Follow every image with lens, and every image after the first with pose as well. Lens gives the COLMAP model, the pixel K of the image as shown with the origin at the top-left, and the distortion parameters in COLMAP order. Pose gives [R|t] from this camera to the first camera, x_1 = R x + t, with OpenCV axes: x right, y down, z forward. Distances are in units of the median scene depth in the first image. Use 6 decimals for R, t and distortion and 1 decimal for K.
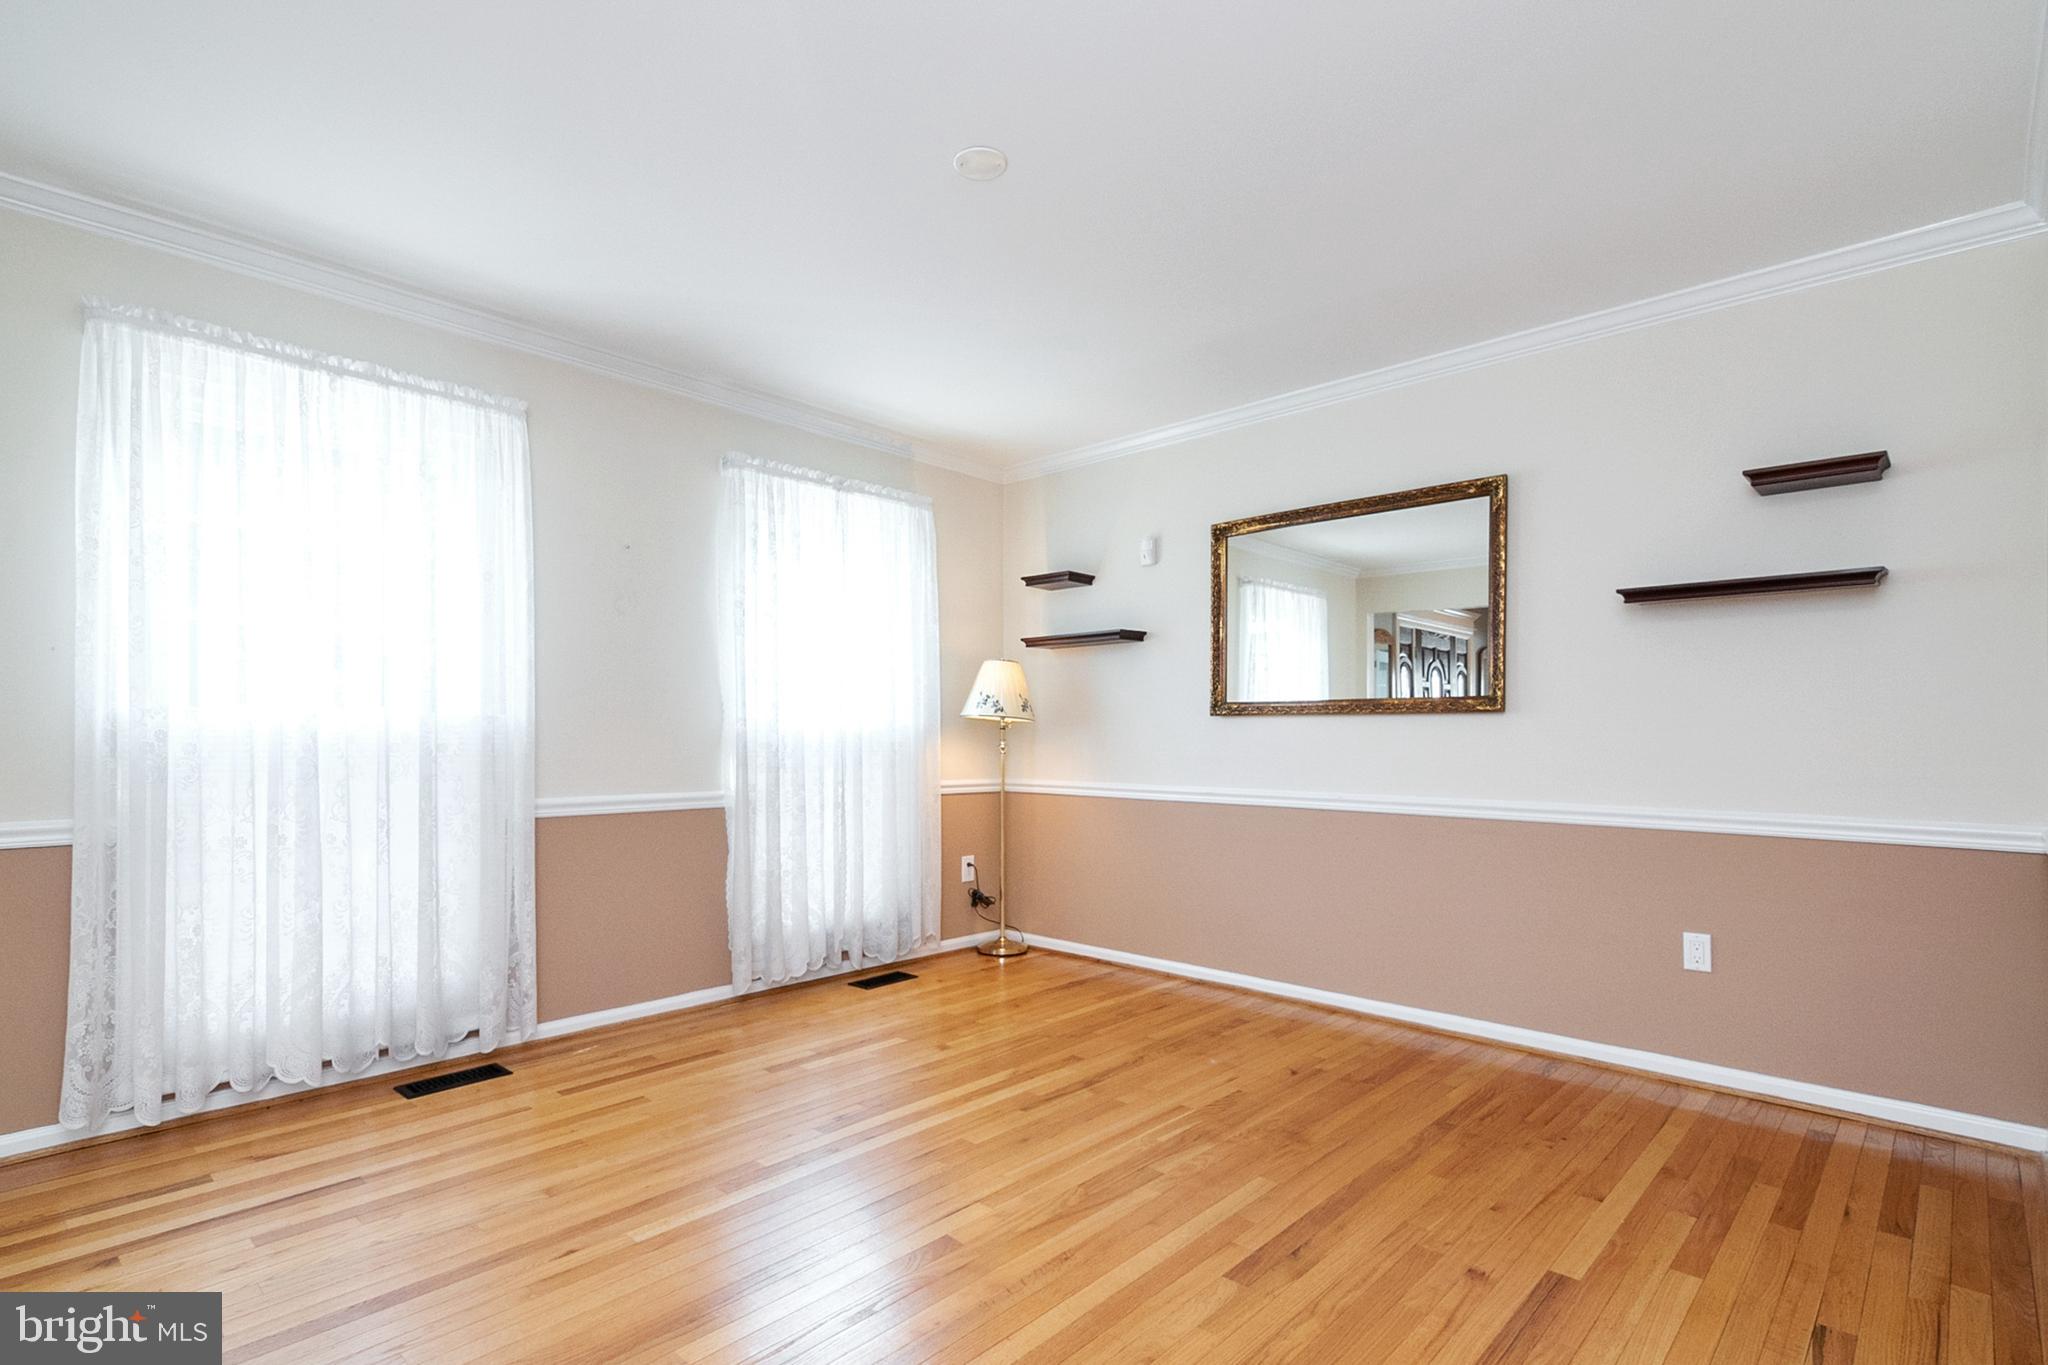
lens RADIAL K [[978.2, 0, 1027.4], [0, 978.2, 739.9], [0, 0, 1]] dist [0.000492, -0.000211]
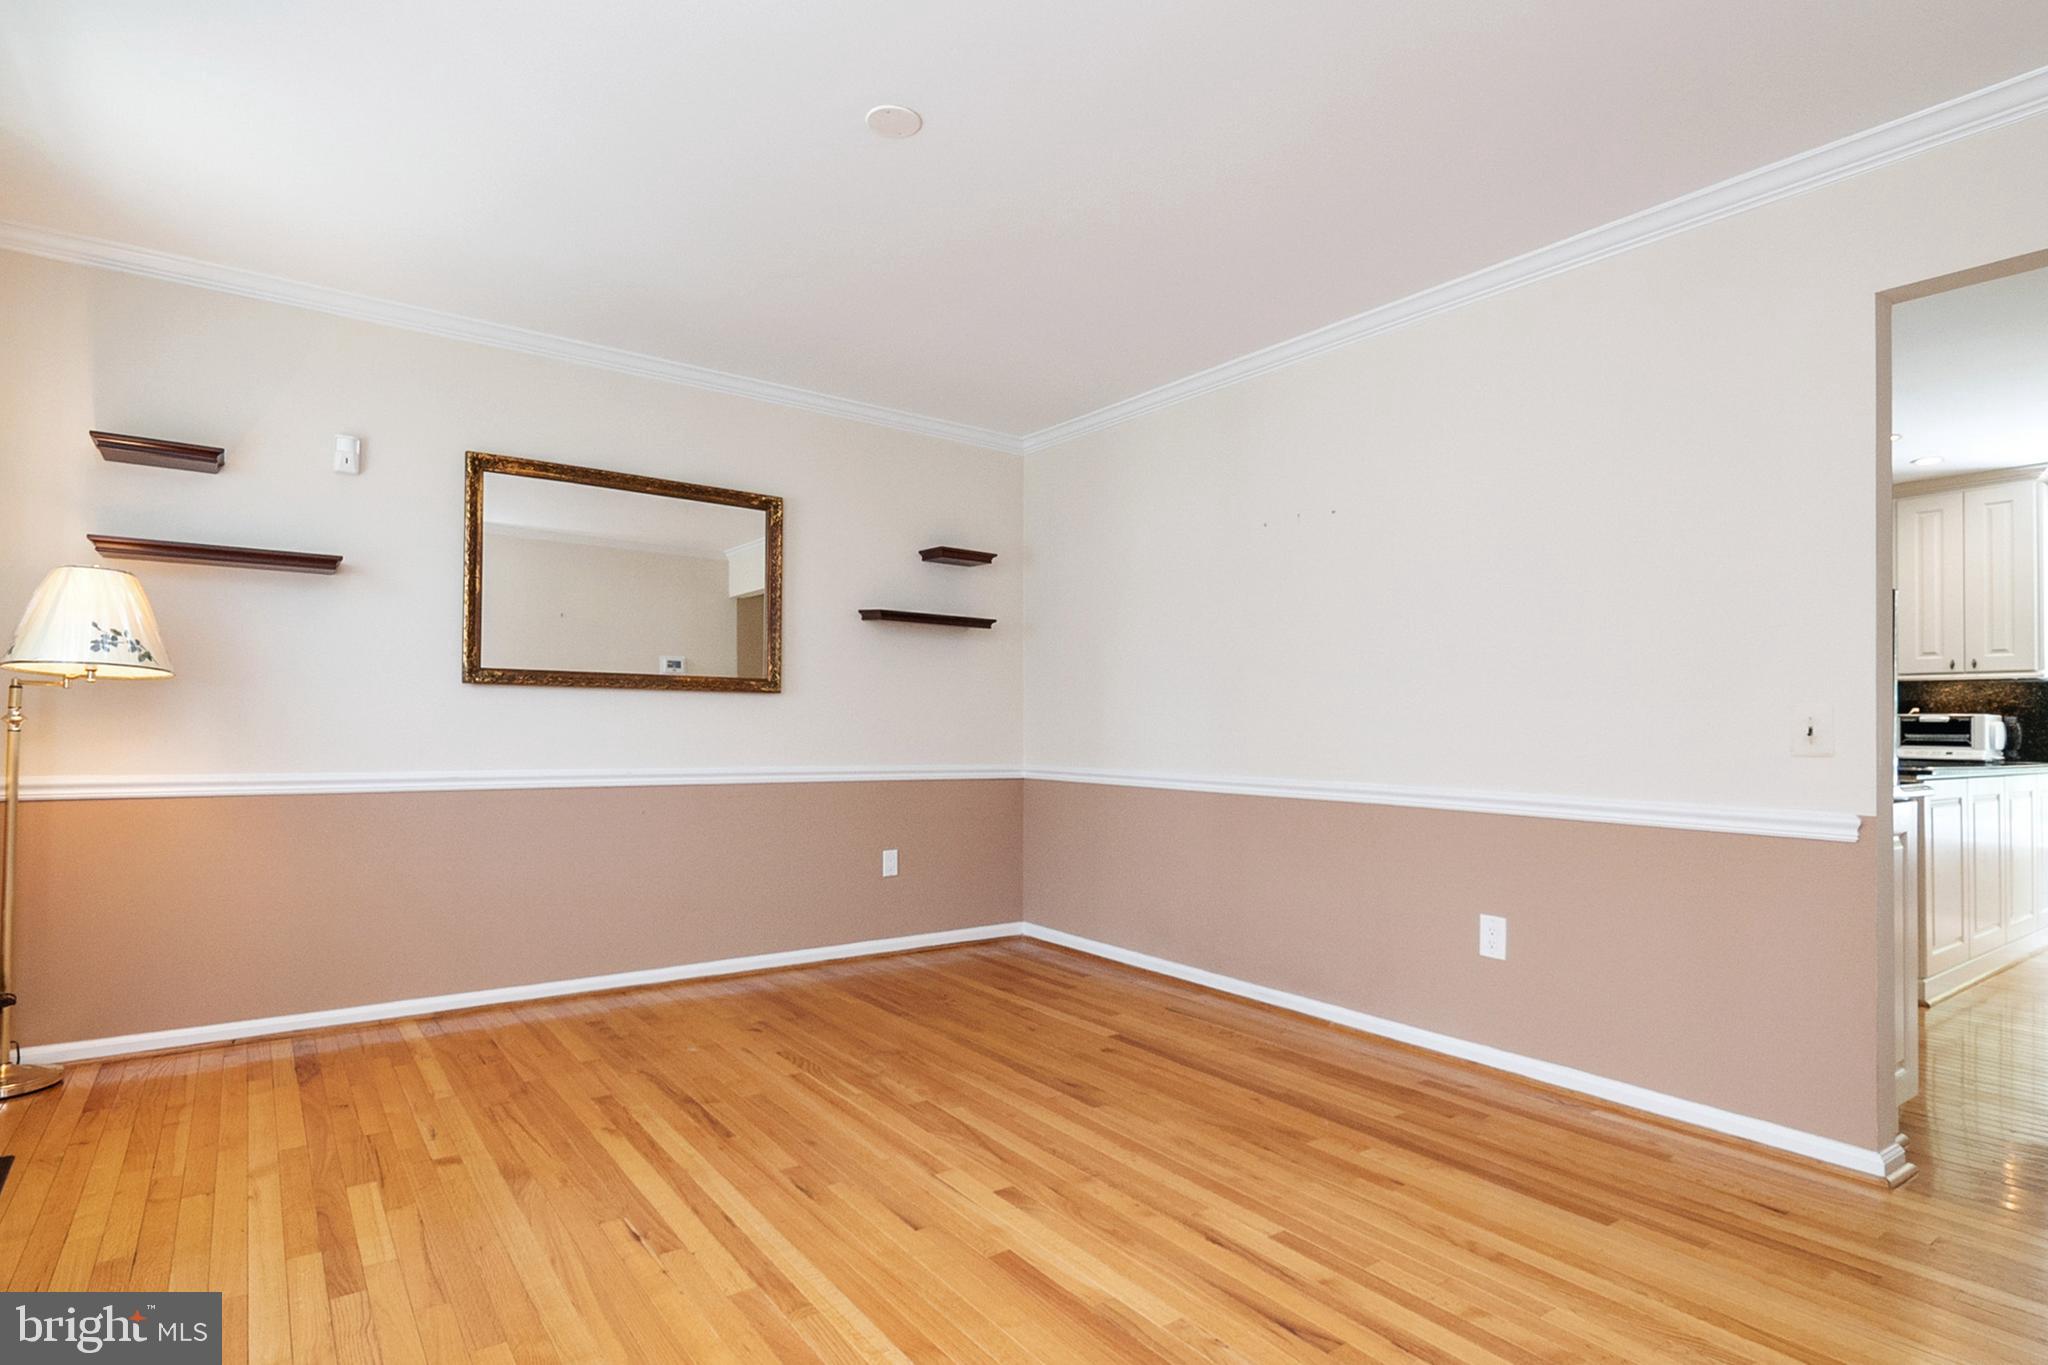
lens RADIAL K [[1000.6, 0, 1033.0], [0, 1000.6, 706.9], [0, 0, 1]] dist [-0.002108, -0.001138]
pose [[0.191672, 0.020790, 0.981239, -0.691200], [-0.006788, 0.999780, -0.019857, 0.011102], [-0.981436, -0.002855, 0.191771, 0.474090]]
